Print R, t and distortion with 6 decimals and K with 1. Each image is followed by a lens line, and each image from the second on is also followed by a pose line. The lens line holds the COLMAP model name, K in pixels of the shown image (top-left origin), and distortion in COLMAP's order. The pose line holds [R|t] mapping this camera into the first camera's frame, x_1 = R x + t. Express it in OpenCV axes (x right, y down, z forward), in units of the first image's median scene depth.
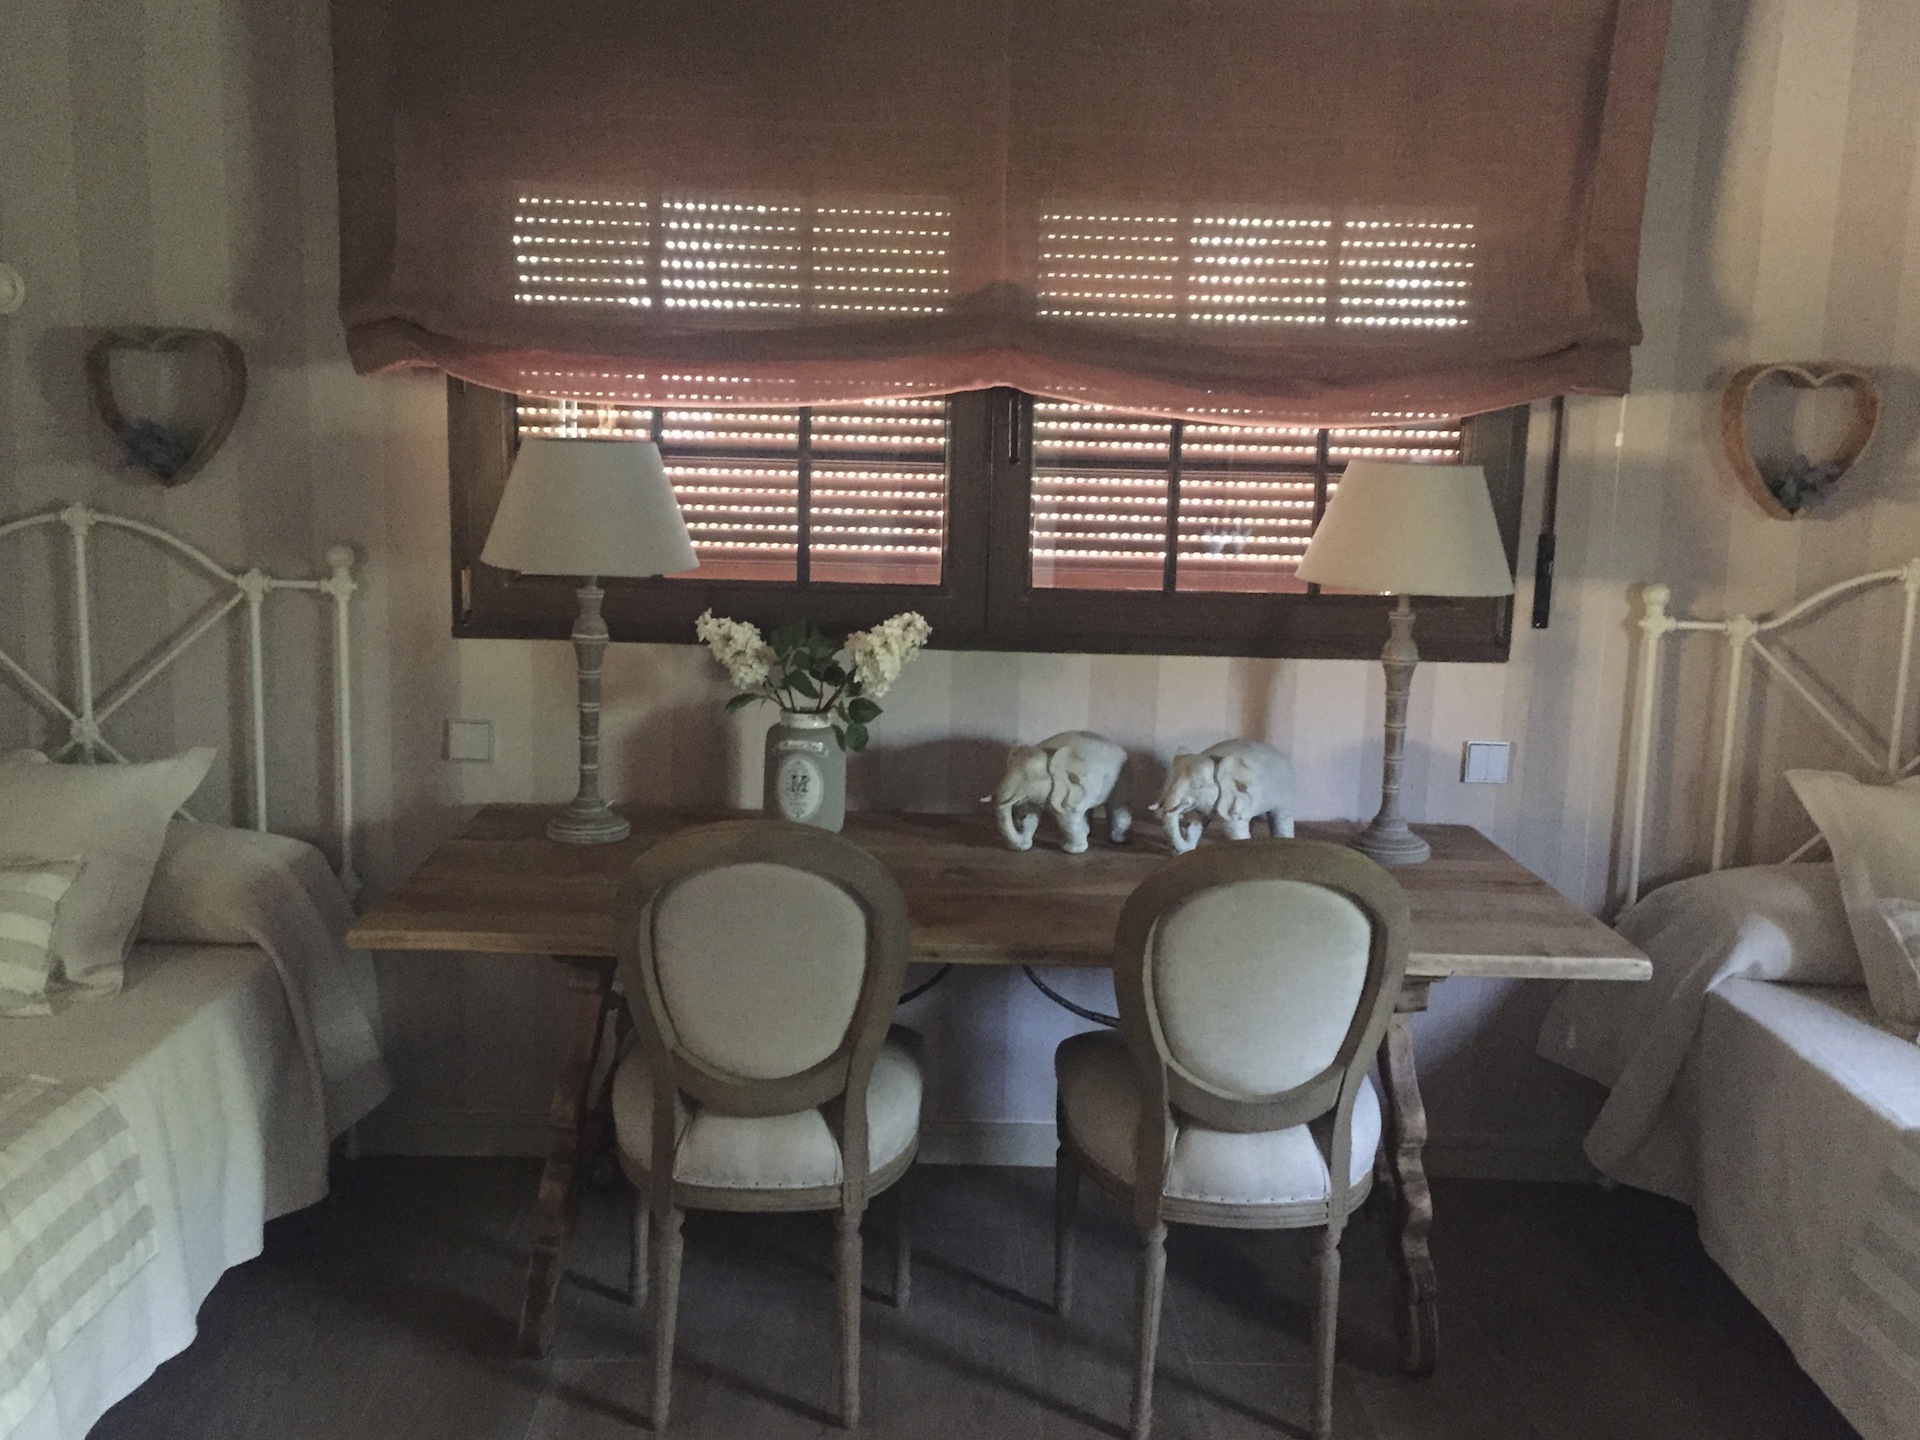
lens RADIAL K [[1629.7, 0, 960.0], [0, 1629.7, 720.0], [0, 0, 1]] dist [0.085115, -0.113857]
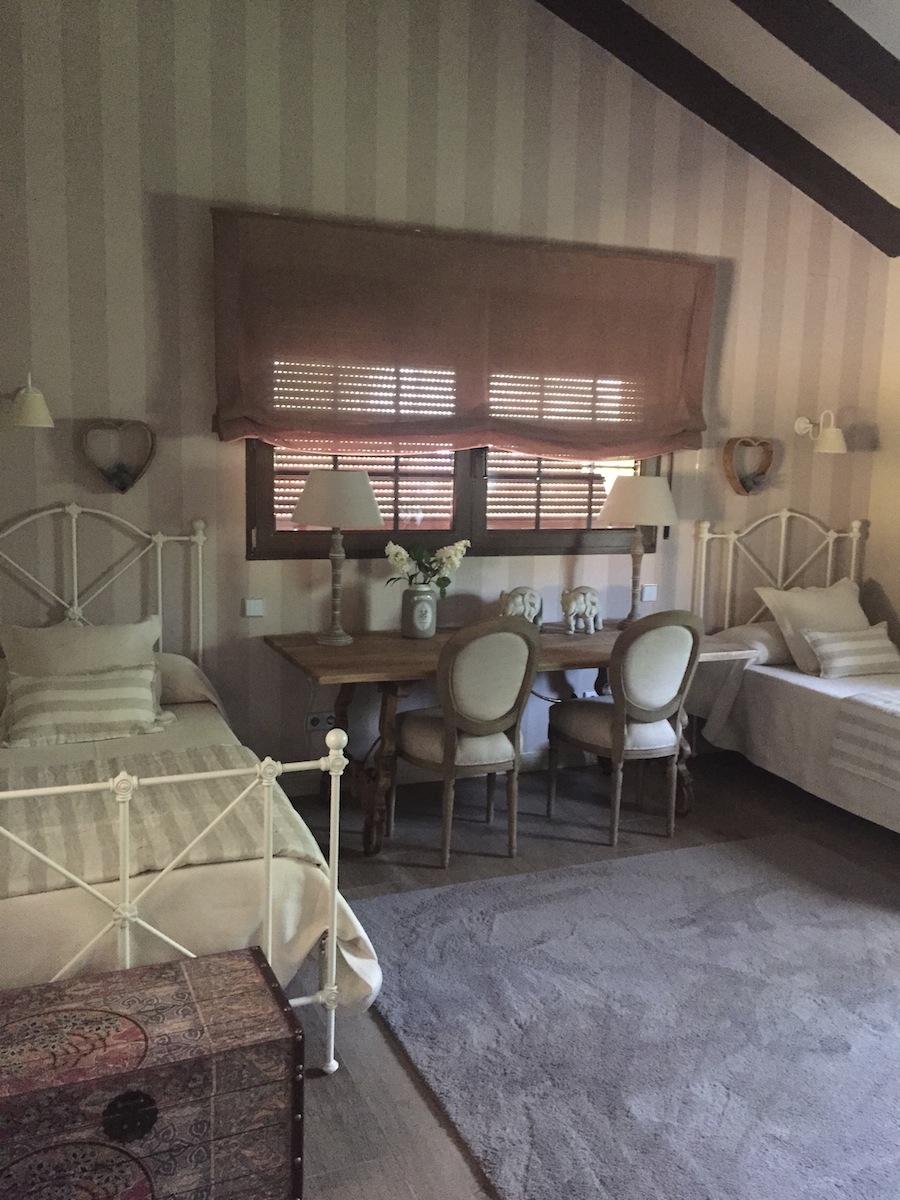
lens RADIAL K [[1018.6, 0, 388.8], [0, 1018.6, 603.3], [0, 0, 1]] dist [0.085115, -0.113857]
pose [[0.931789, -0.055966, 0.358661, -0.640153], [0.062217, 0.998045, -0.005903, 0.027217], [-0.357630, 0.027815, 0.933449, -0.341017]]
